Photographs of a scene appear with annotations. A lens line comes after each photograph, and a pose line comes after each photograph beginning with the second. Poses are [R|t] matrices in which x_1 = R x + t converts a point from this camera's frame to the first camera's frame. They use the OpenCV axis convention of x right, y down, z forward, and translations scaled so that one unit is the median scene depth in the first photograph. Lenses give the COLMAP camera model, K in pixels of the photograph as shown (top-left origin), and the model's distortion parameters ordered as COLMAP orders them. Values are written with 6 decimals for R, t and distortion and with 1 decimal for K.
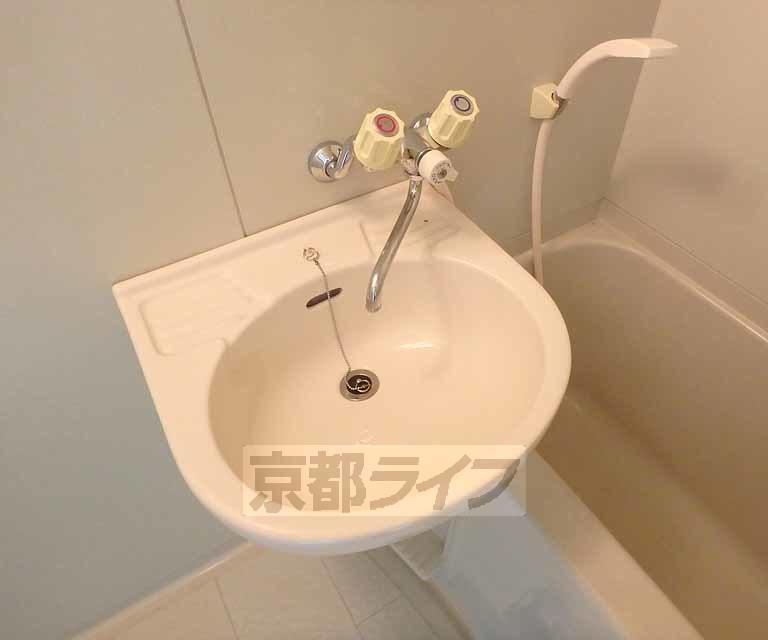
lens RADIAL K [[528.7, 0, 382.8], [0, 528.7, 320.4], [0, 0, 1]] dist [-0.020894, -0.001903]
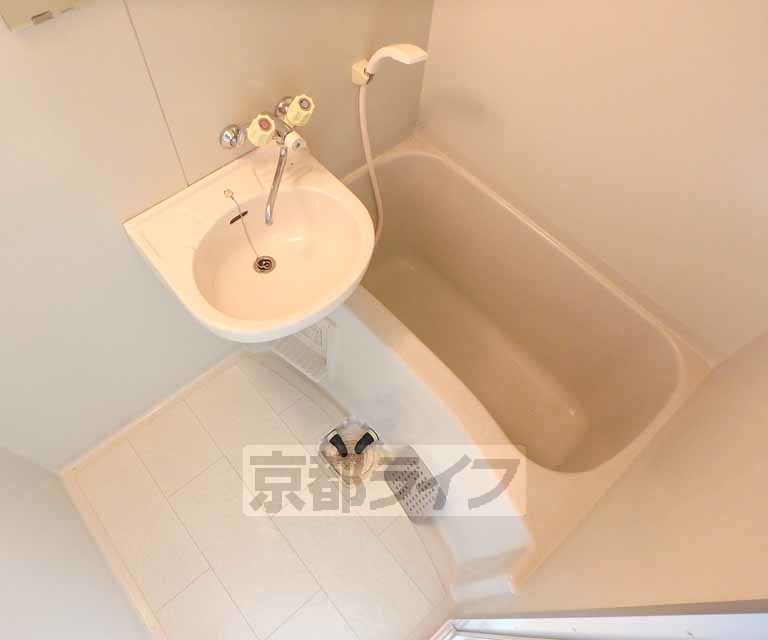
lens RADIAL K [[528.7, 0, 376.6], [0, 528.7, 321.2], [0, 0, 1]] dist [-0.020894, -0.001903]
pose [[0.975091, -0.120221, 0.186397, -0.032877], [0.075623, 0.970212, 0.230153, -0.078150], [-0.208514, -0.210324, 0.955136, -0.860493]]
